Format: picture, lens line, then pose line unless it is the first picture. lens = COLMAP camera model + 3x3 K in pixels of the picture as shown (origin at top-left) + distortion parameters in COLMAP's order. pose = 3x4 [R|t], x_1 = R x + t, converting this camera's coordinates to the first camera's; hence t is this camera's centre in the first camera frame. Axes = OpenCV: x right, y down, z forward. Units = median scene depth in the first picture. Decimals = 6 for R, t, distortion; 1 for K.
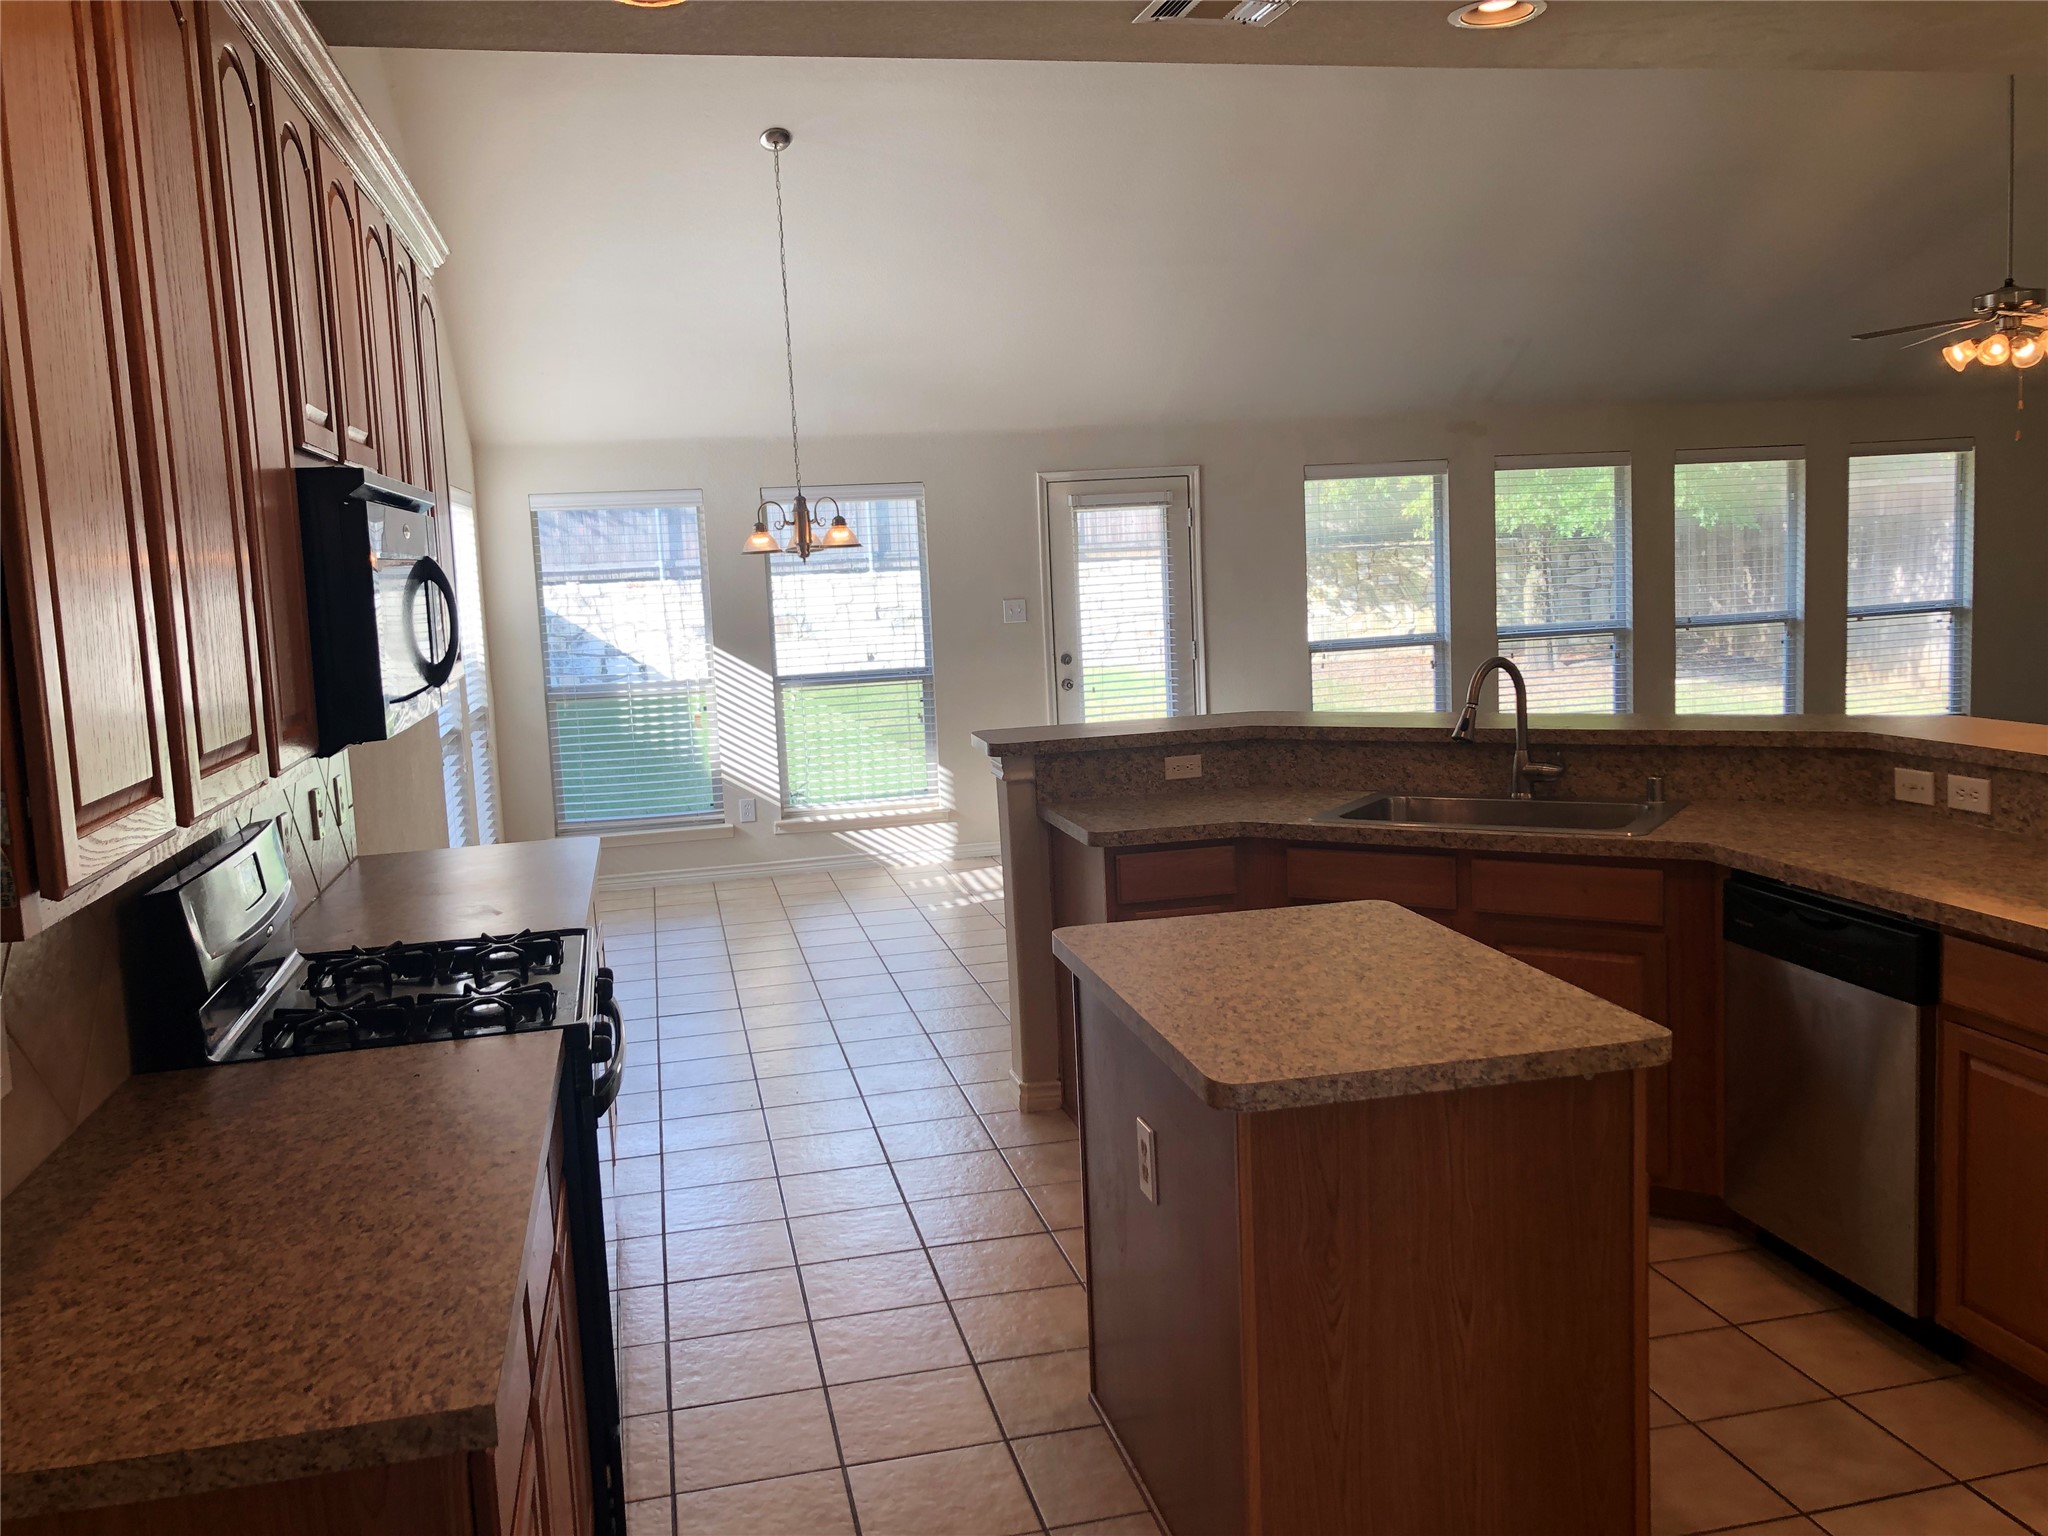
lens RADIAL K [[1671.5, 0, 1029.7], [0, 1671.5, 771.1], [0, 0, 1]] dist [0.026458, -0.029126]
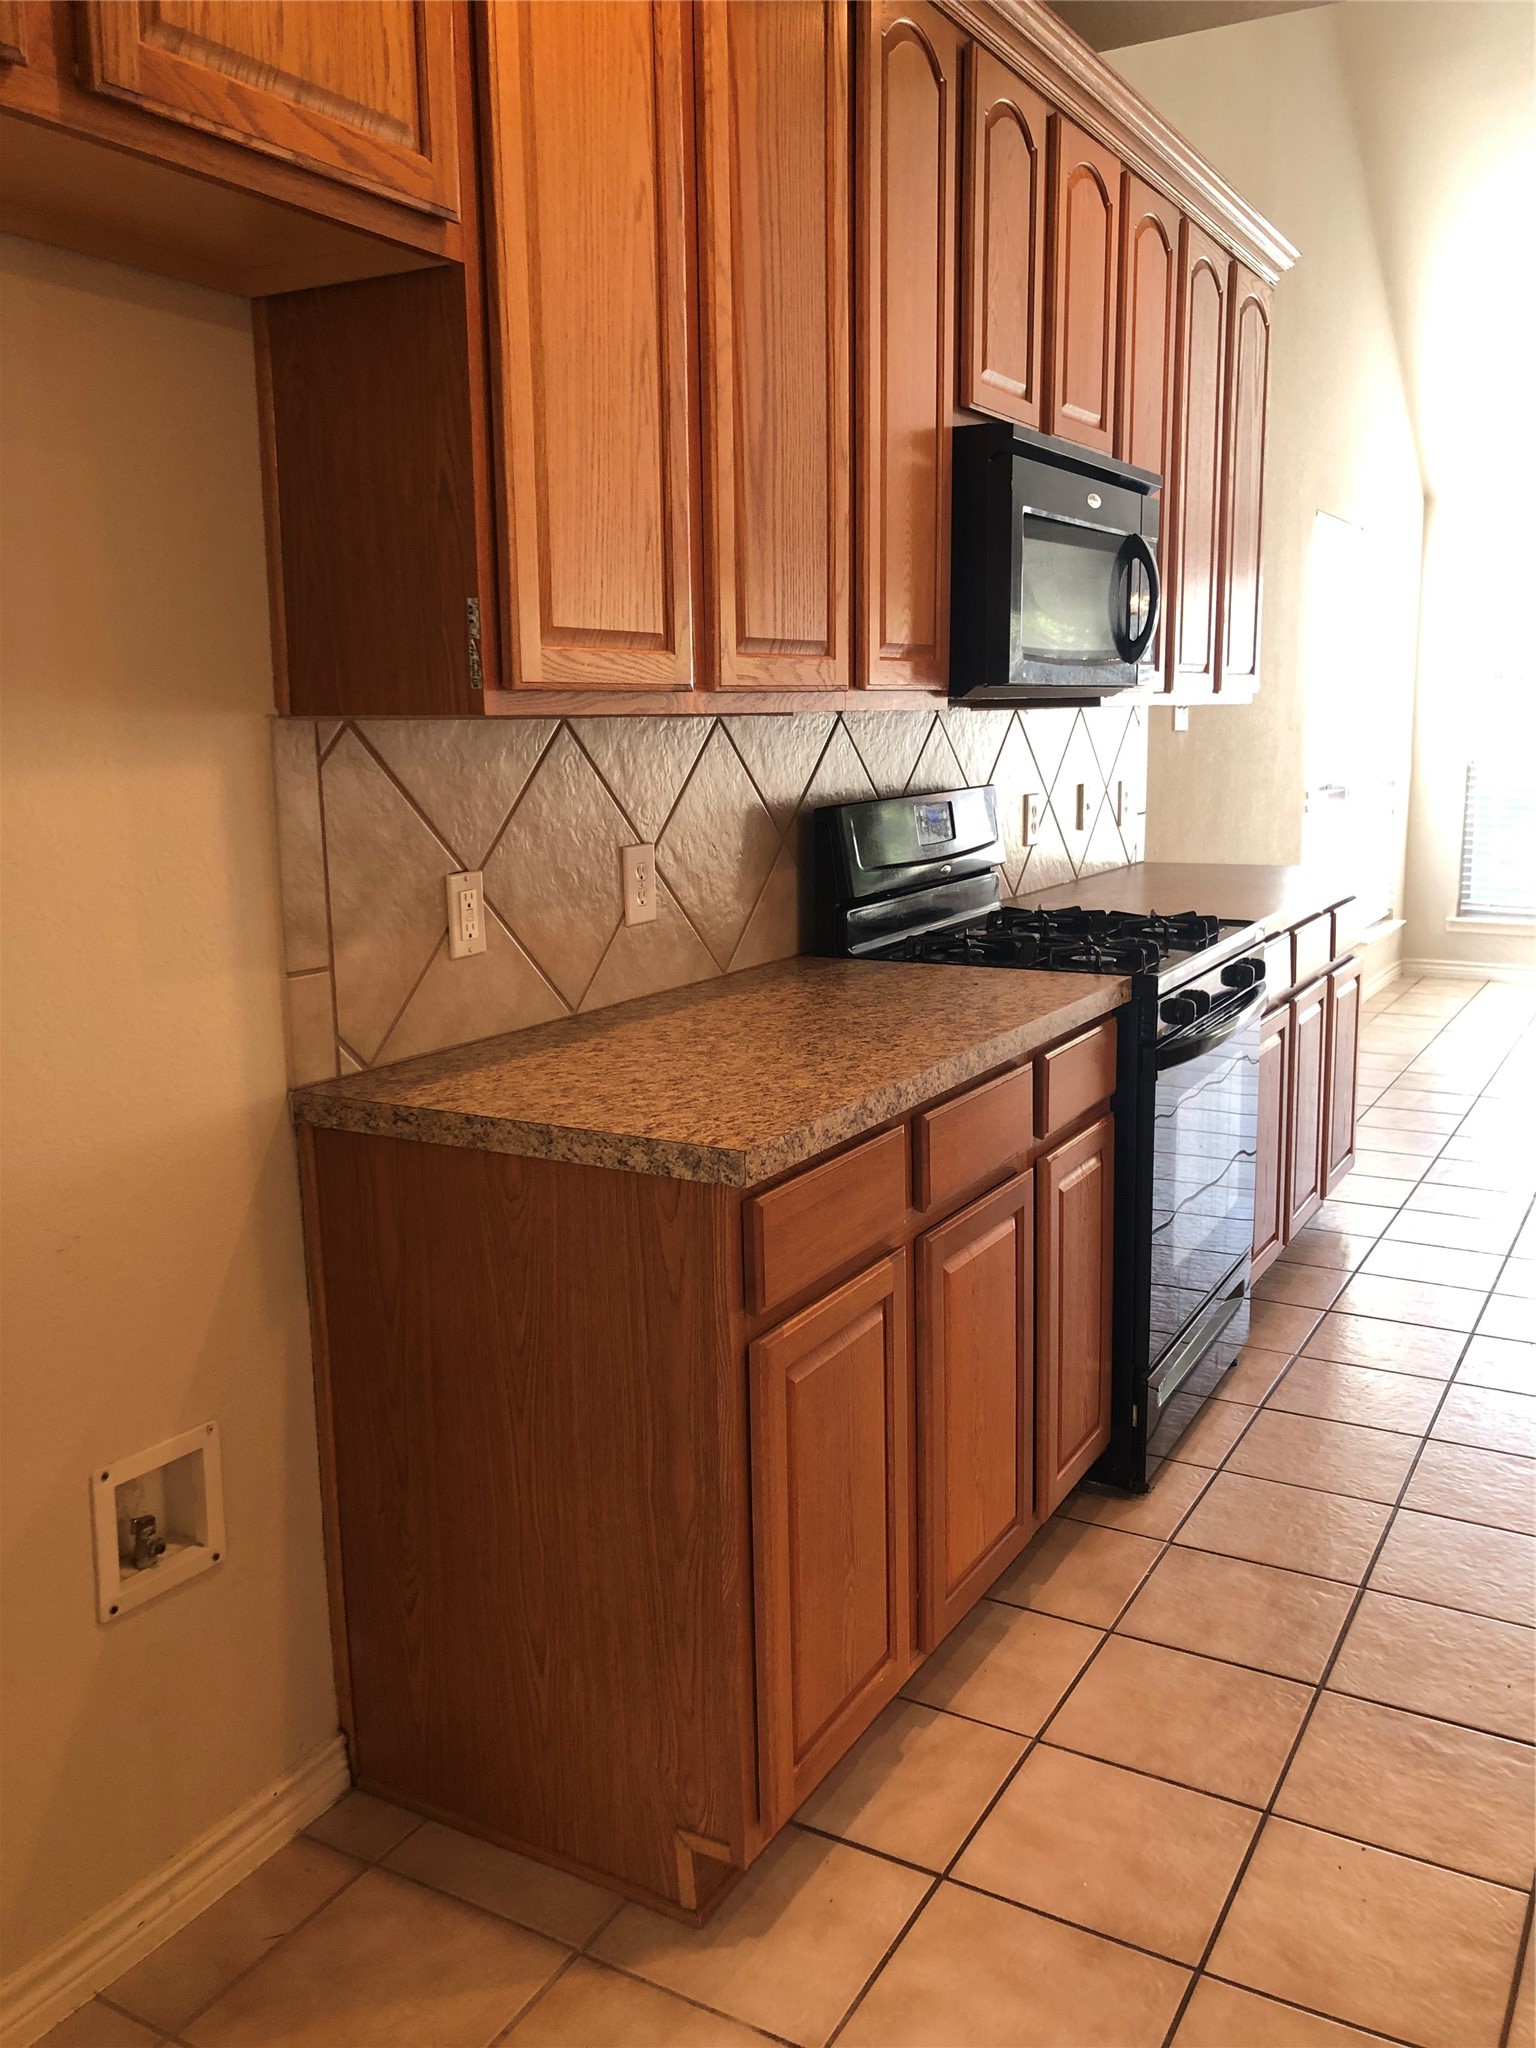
lens RADIAL K [[1671.5, 0, 770.6], [0, 1671.5, 1022.7], [0, 0, 1]] dist [0.026458, -0.029126]
pose [[0.718341, 0.146535, -0.680084, 0.235745], [-0.098922, 0.989147, 0.108642, 0.084163], [0.688623, -0.010766, 0.725040, 0.092837]]
